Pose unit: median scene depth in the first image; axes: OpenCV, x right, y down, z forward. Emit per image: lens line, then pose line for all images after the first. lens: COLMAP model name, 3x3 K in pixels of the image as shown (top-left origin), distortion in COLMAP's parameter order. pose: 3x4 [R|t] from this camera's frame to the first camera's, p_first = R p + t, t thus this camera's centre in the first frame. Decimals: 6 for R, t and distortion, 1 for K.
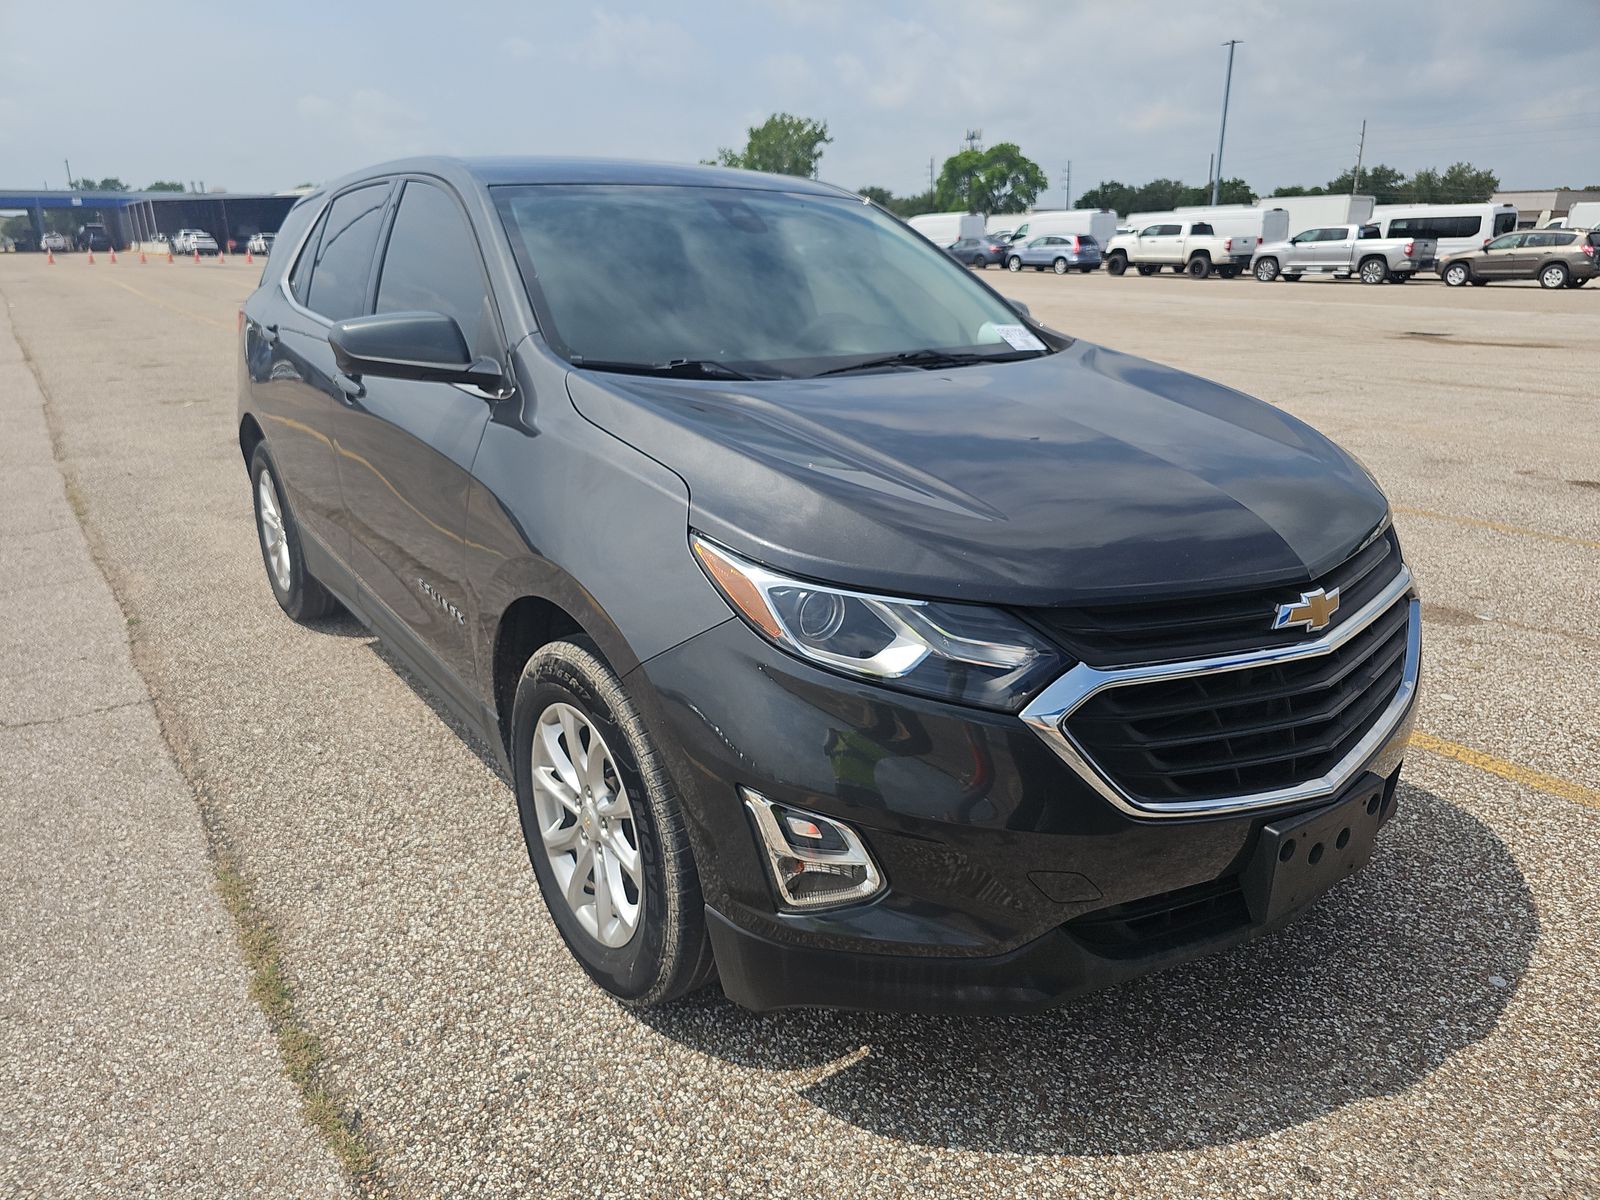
lens RADIAL K [[1055.6, 0, 777.7], [0, 1055.6, 649.1], [0, 0, 1]] dist [0.004909, 0.000847]
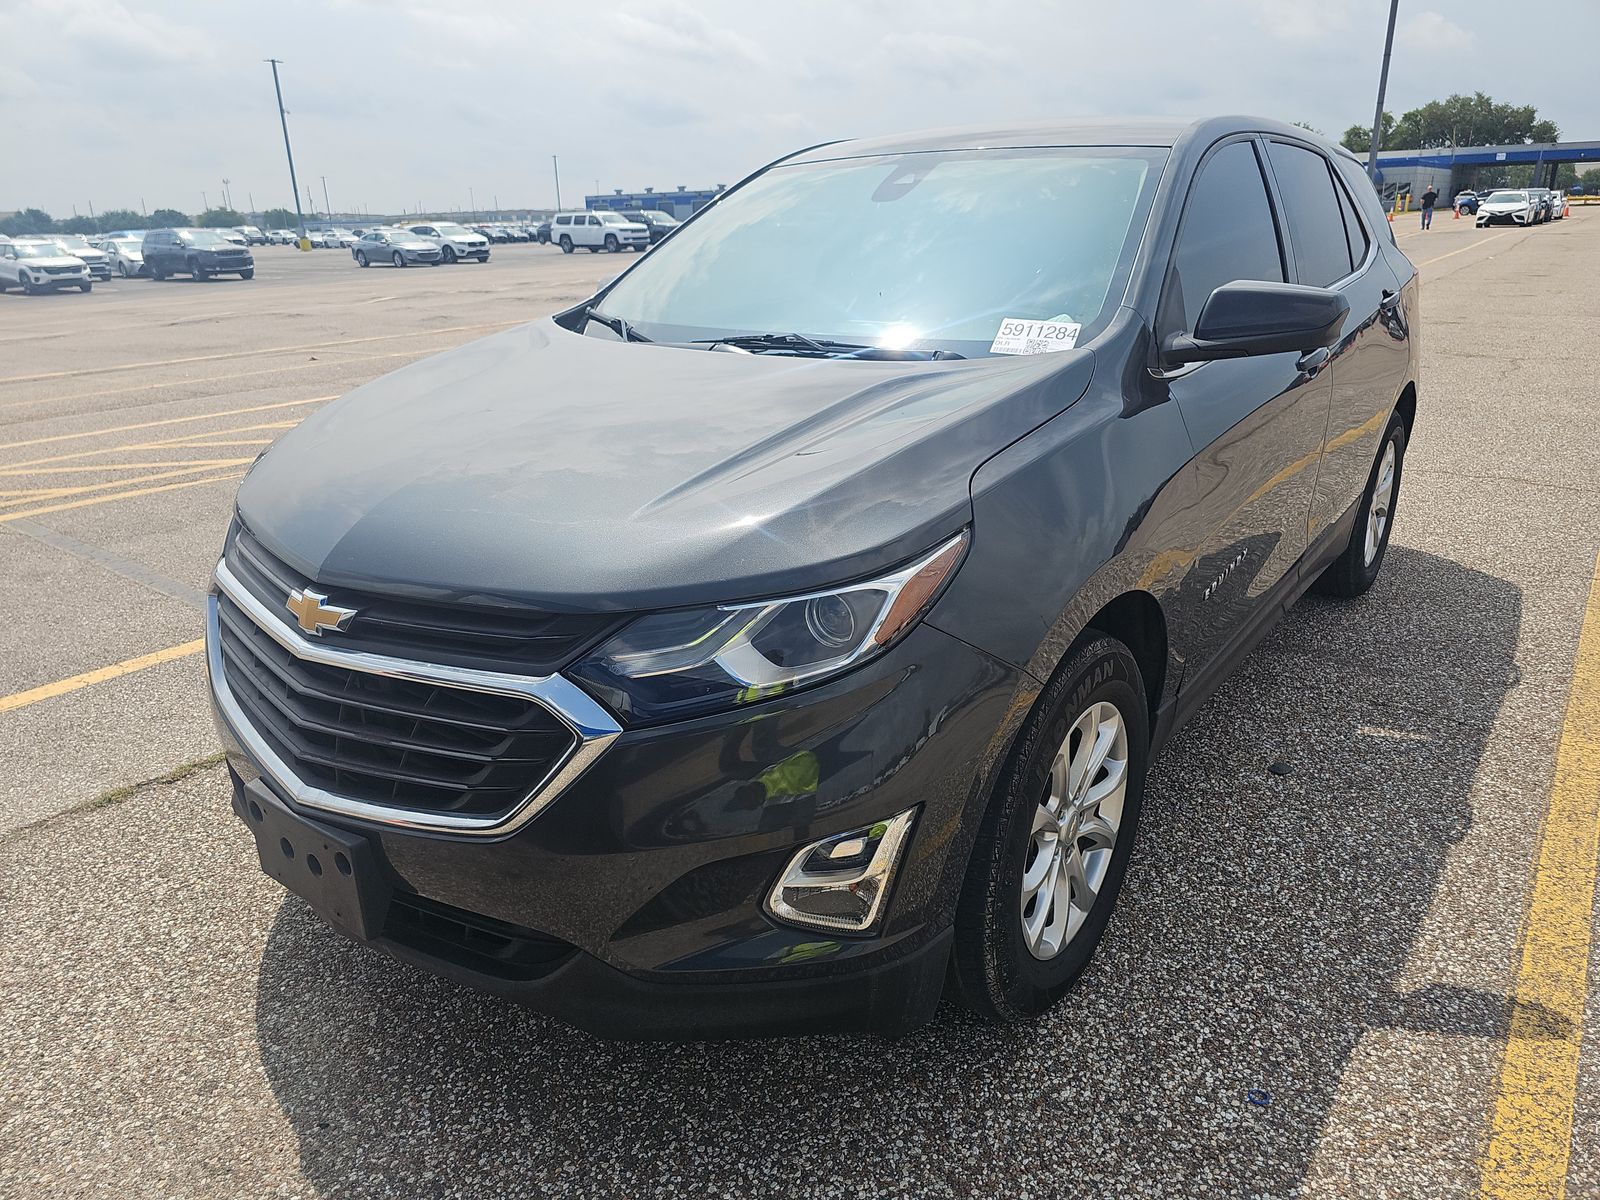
lens RADIAL K [[1062.5, 0, 800.0], [0, 1062.5, 600.0], [0, 0, 1]] dist [-0.000430, -0.000640]
pose [[0.311335, 0.323744, -0.893454, 1.448151], [-0.320571, 0.920851, 0.221964, -0.387037], [0.894598, 0.217310, 0.390476, 0.972304]]
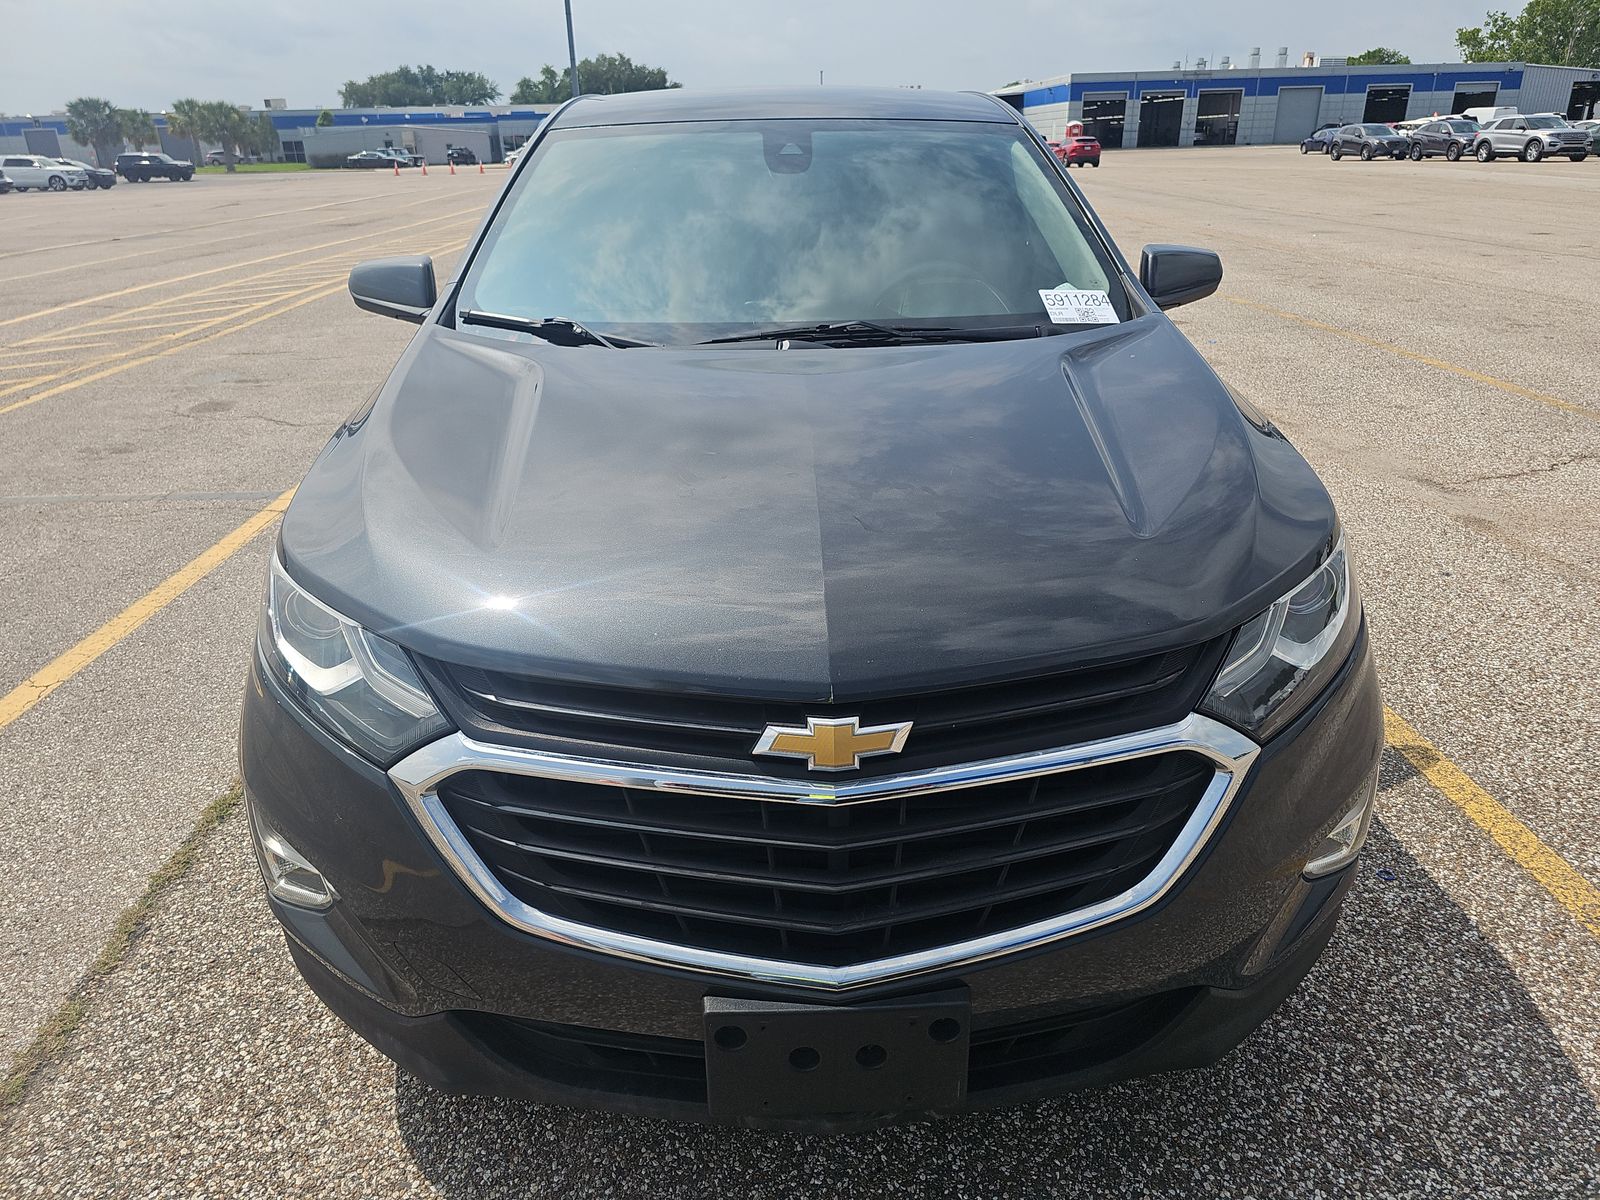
lens RADIAL K [[1062.5, 0, 800.0], [0, 1062.5, 600.0], [0, 0, 1]] dist [-0.000430, -0.000640]
pose [[0.838499, 0.203857, -0.505333, 0.806236], [-0.179661, 0.978953, 0.096810, -0.193187], [0.514432, 0.009614, 0.857477, 0.342348]]
